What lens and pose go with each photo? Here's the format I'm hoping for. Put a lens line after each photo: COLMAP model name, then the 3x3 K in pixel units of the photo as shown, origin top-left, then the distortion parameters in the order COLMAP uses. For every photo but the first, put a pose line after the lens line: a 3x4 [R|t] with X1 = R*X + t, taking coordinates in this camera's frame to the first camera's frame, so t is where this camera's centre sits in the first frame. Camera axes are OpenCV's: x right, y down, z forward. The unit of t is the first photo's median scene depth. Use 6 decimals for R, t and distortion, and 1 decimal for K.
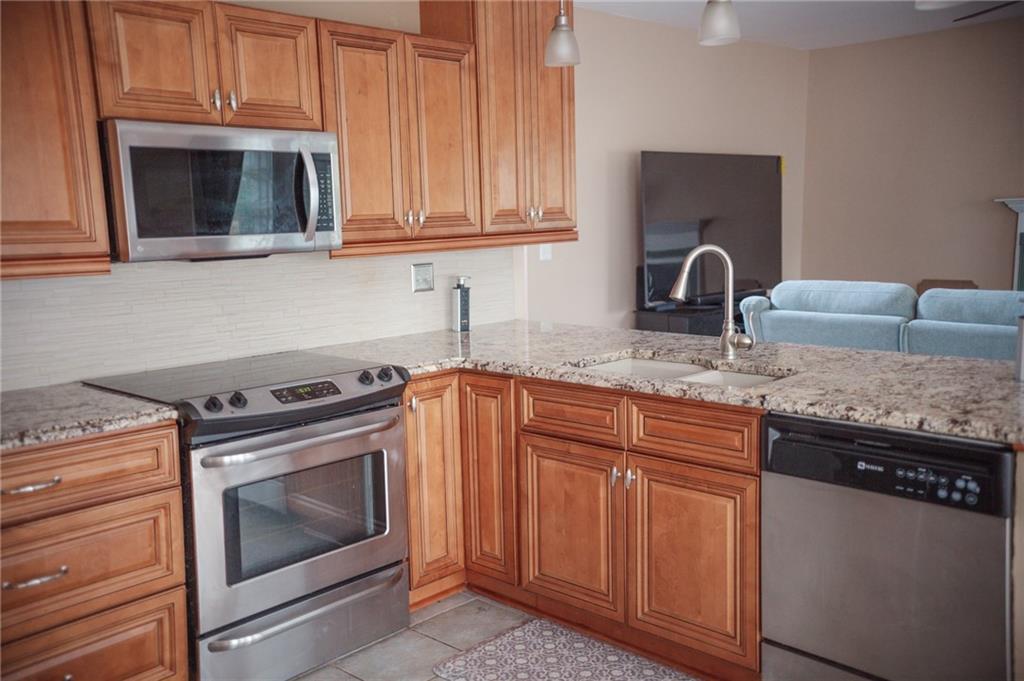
lens RADIAL K [[975.4, 0, 513.3], [0, 975.4, 341.5], [0, 0, 1]] dist [0.171071, 0.000000]
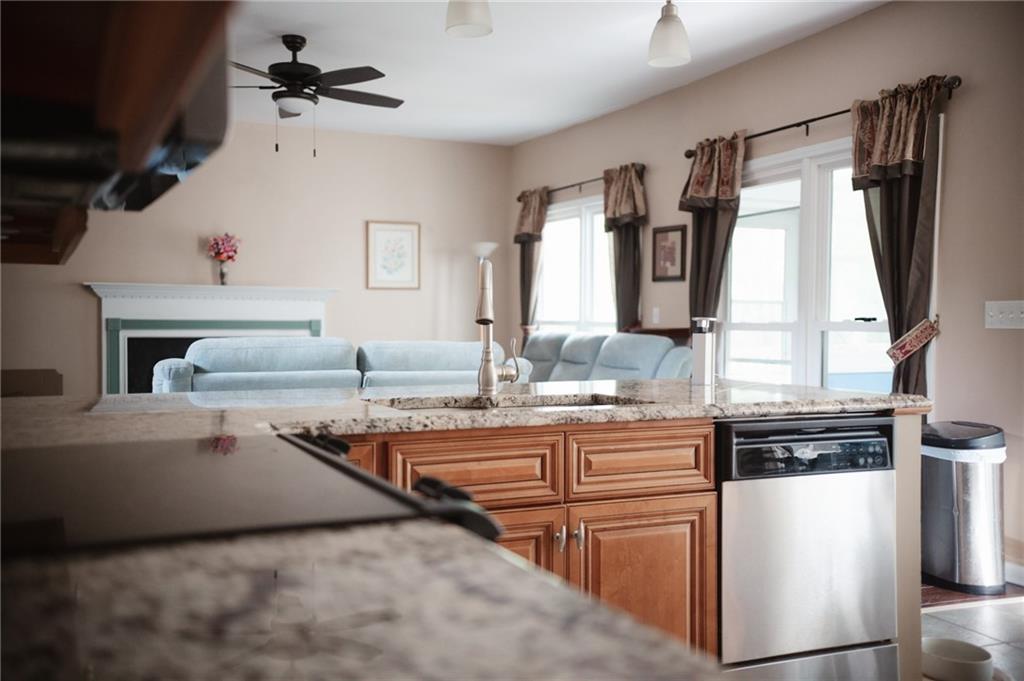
lens RADIAL K [[975.4, 0, 513.9], [0, 975.4, 340.1], [0, 0, 1]] dist [0.171071, 0.000000]
pose [[0.341545, 0.007952, 0.939832, -0.587780], [0.115716, 0.992001, -0.050446, 0.015447], [-0.932715, 0.125983, 0.337892, 0.694214]]
